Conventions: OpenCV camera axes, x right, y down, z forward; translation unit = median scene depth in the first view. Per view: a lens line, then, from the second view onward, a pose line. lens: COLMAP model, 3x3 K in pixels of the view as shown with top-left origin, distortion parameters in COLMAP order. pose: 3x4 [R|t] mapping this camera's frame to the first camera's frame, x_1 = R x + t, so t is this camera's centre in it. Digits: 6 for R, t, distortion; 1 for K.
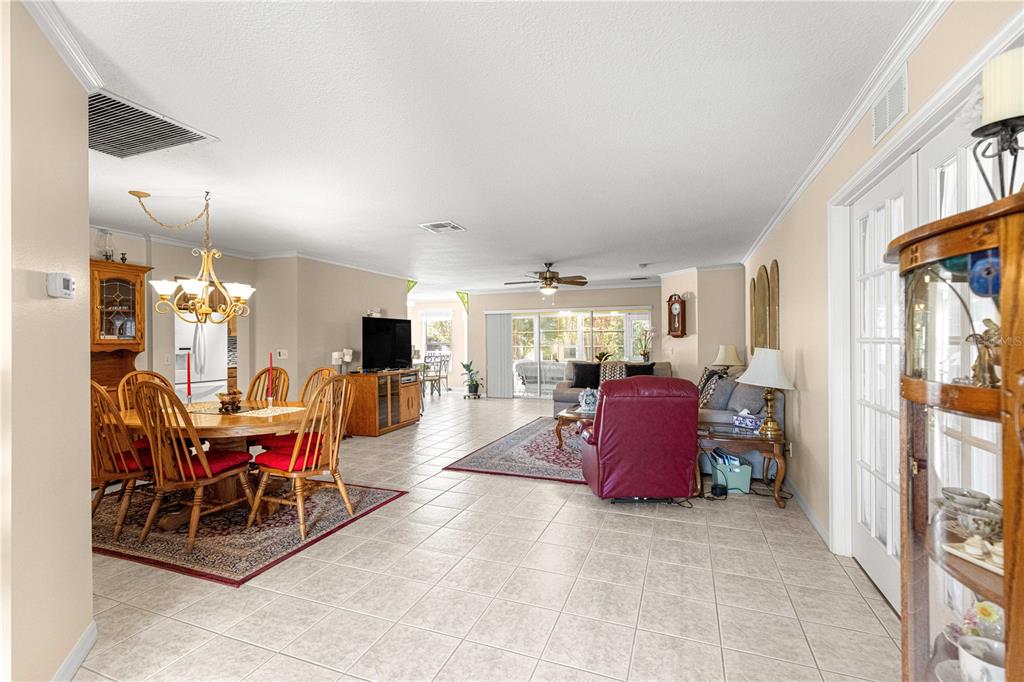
lens RADIAL K [[442.5, 0, 501.6], [0, 442.5, 341.0], [0, 0, 1]] dist [-0.000230, -0.000075]
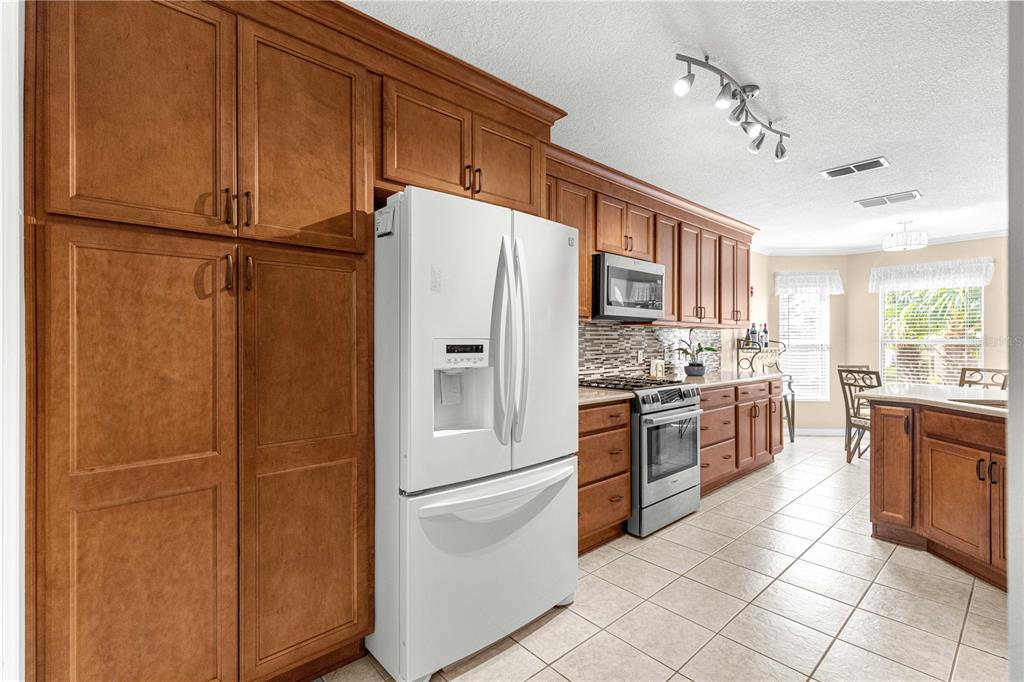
lens RADIAL K [[458.5, 0, 508.0], [0, 458.5, 342.0], [0, 0, 1]] dist [0.010830, 0.000263]
pose [[0.903971, 0.011670, -0.427435, -1.091435], [-0.008556, 0.999921, 0.009206, 0.021220], [0.427508, -0.004664, 0.903999, 1.452998]]
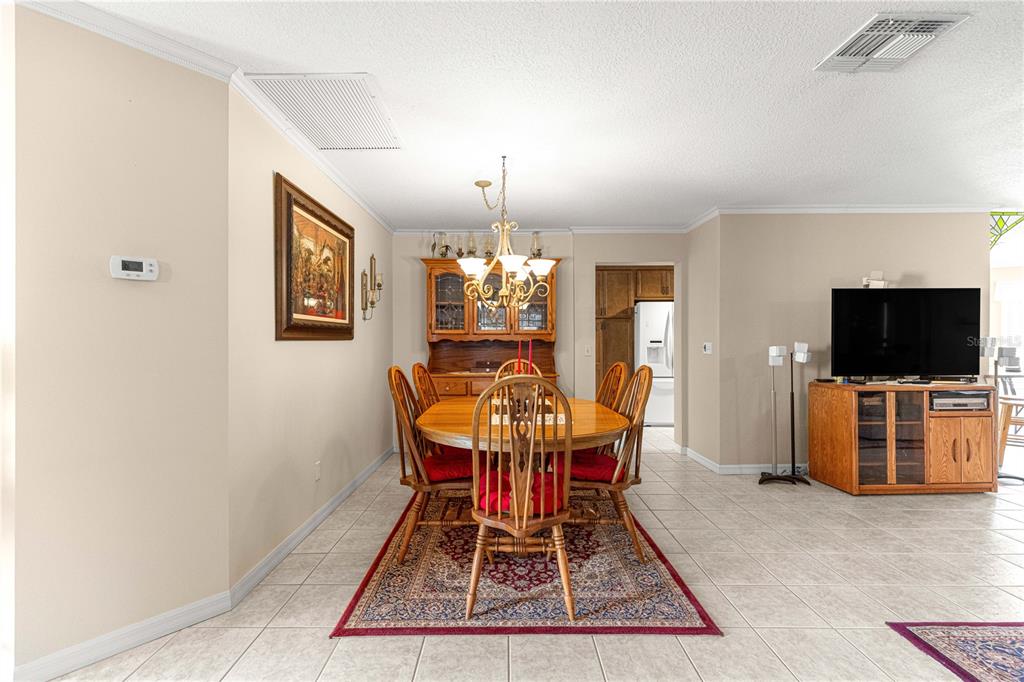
lens RADIAL K [[458.5, 0, 508.0], [0, 458.5, 342.0], [0, 0, 1]] dist [0.010830, 0.000263]
pose [[0.383464, 0.006272, -0.923535, 0.162070], [0.000719, 0.999975, 0.007090, 0.020998], [0.923556, -0.003382, 0.383450, 0.598520]]
